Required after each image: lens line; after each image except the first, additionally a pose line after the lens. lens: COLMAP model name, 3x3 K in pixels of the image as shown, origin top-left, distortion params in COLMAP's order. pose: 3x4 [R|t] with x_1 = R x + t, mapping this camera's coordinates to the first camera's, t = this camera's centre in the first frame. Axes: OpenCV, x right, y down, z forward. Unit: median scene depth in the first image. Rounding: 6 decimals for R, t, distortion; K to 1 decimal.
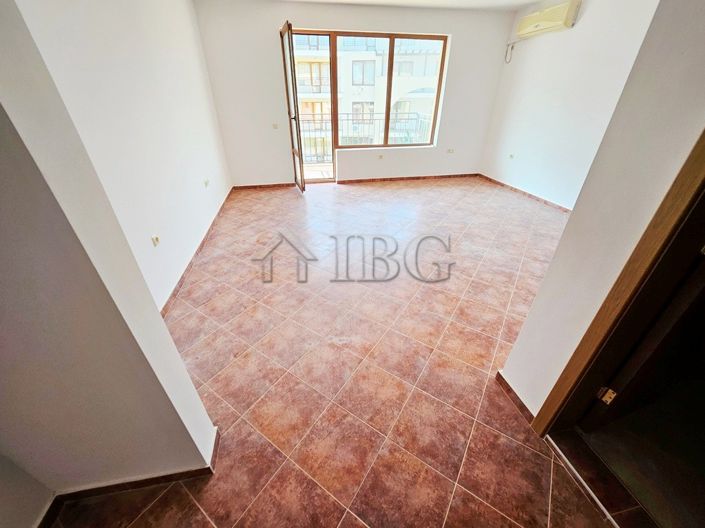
lens RADIAL K [[275.2, 0, 349.6], [0, 275.2, 261.0], [0, 0, 1]] dist [-0.002232, -0.000477]
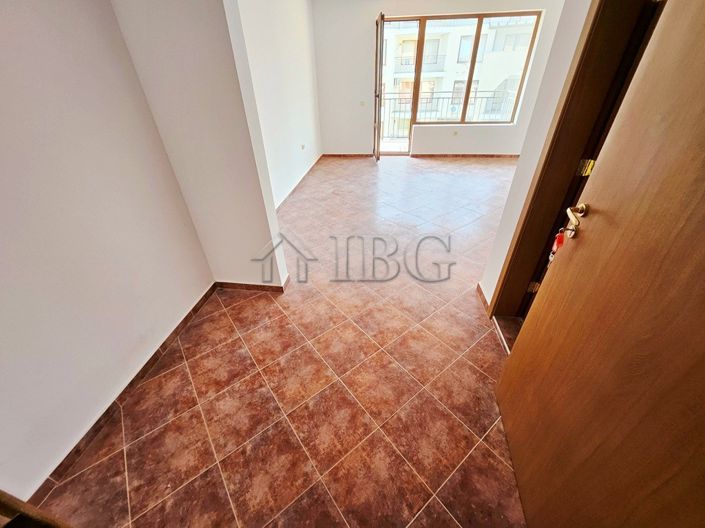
lens RADIAL K [[279.1, 0, 358.6], [0, 279.1, 261.2], [0, 0, 1]] dist [-0.011940, 0.000118]
pose [[0.957252, 0.137097, -0.254703, 0.107752], [-0.124433, 0.990079, 0.065265, 0.097195], [0.261124, -0.030782, 0.964814, -0.167505]]
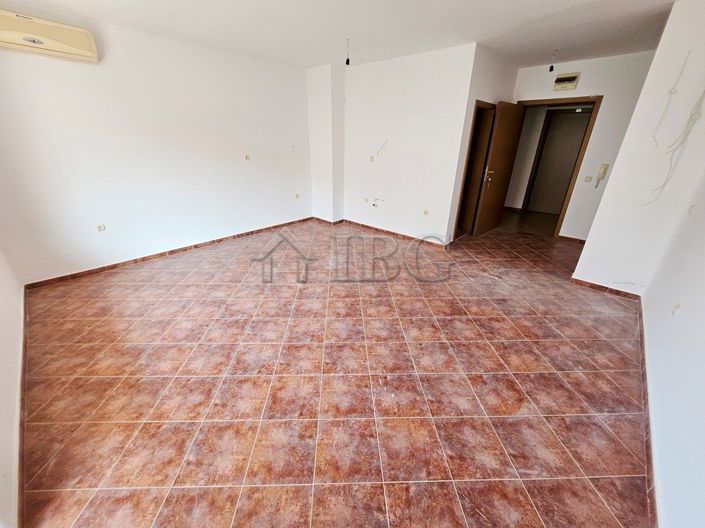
lens RADIAL K [[275.2, 0, 349.6], [0, 275.2, 261.0], [0, 0, 1]] dist [-0.002232, -0.000477]
pose [[-0.586681, -0.332283, 0.738507, -0.290161], [0.408719, 0.665777, 0.624251, -0.483784], [-0.699109, 0.668079, -0.254788, 0.776931]]
